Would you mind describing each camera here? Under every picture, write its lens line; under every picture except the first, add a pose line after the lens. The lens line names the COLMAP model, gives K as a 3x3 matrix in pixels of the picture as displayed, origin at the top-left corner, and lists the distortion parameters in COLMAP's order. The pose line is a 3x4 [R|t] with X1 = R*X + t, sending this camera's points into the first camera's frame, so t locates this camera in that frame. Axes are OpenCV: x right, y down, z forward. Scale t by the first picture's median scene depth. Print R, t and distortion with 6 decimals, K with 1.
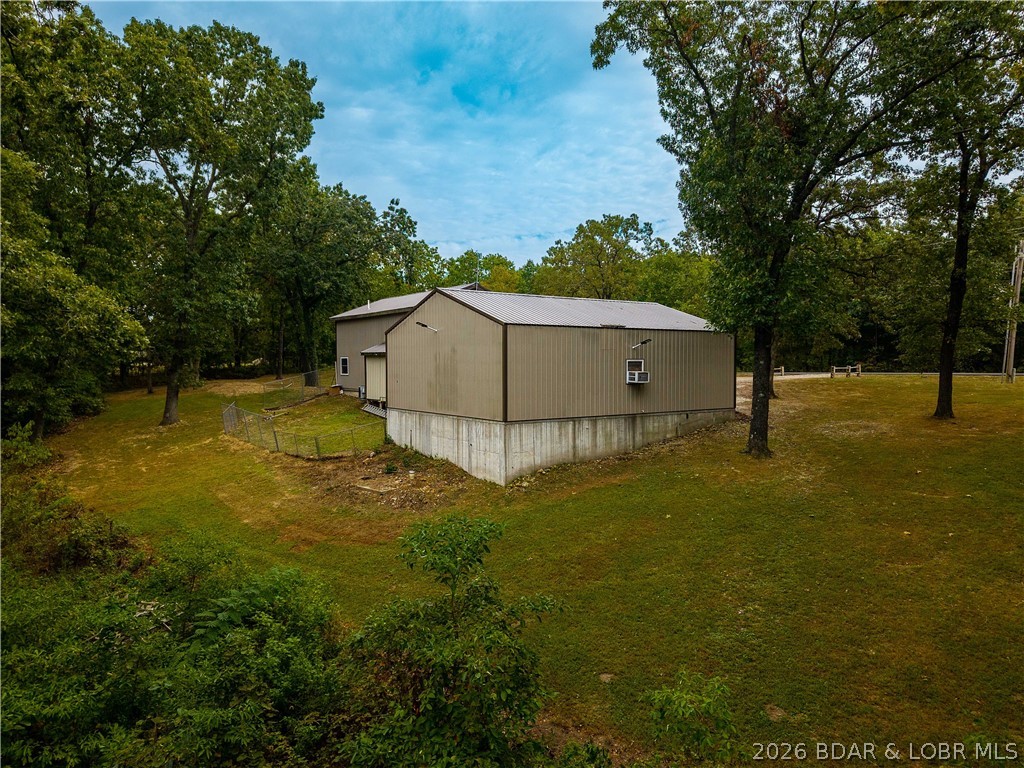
lens RADIAL K [[678.0, 0, 512.0], [0, 678.0, 384.0], [0, 0, 1]] dist [0.046424, -0.055708]
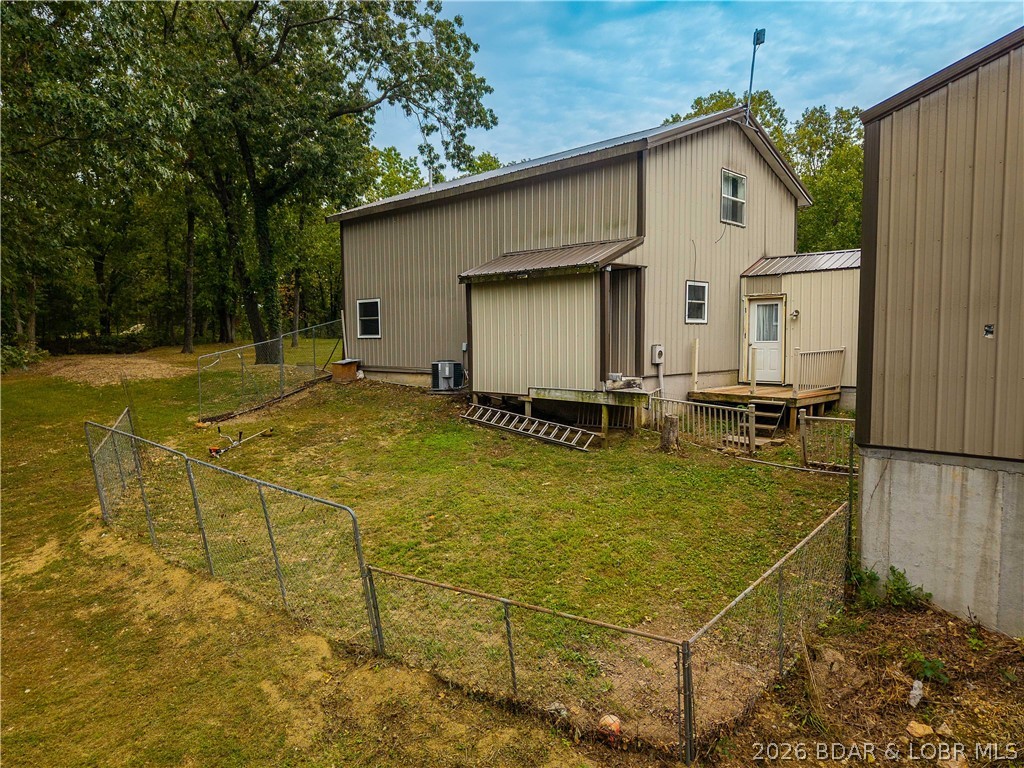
lens RADIAL K [[737.5, 0, 512.0], [0, 737.5, 384.0], [0, 0, 1]] dist [0.051838, 0.002264]
pose [[0.992434, -0.011948, 0.122200, -0.192127], [0.008427, 0.999535, 0.029290, 0.003482], [-0.122493, -0.028038, 0.992073, 0.444692]]
